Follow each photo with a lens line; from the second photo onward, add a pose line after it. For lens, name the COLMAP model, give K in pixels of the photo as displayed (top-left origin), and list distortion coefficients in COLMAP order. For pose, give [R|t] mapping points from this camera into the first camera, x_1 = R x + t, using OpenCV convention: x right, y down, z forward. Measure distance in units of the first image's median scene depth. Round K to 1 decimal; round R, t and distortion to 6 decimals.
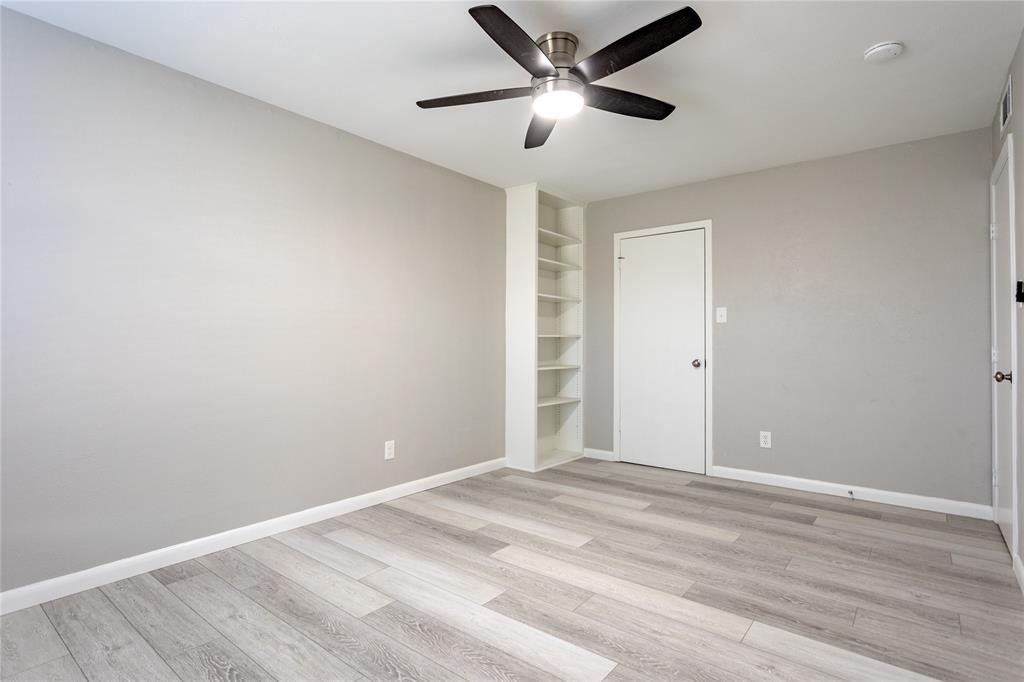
lens RADIAL K [[488.4, 0, 505.9], [0, 488.4, 334.5], [0, 0, 1]] dist [-0.022646, 0.011331]
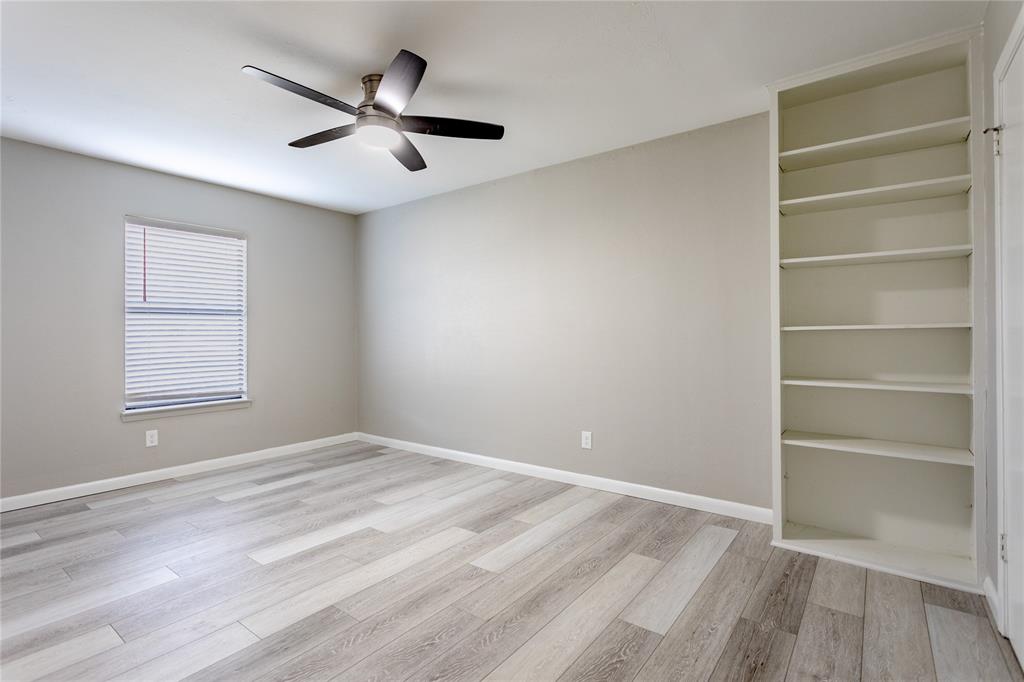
lens RADIAL K [[488.4, 0, 505.9], [0, 488.4, 334.5], [0, 0, 1]] dist [-0.022646, 0.011331]
pose [[0.049686, -0.009048, -0.998724, 0.988959], [0.022701, 0.999711, -0.007928, 0.023504], [0.998507, -0.022278, 0.049877, 0.972061]]
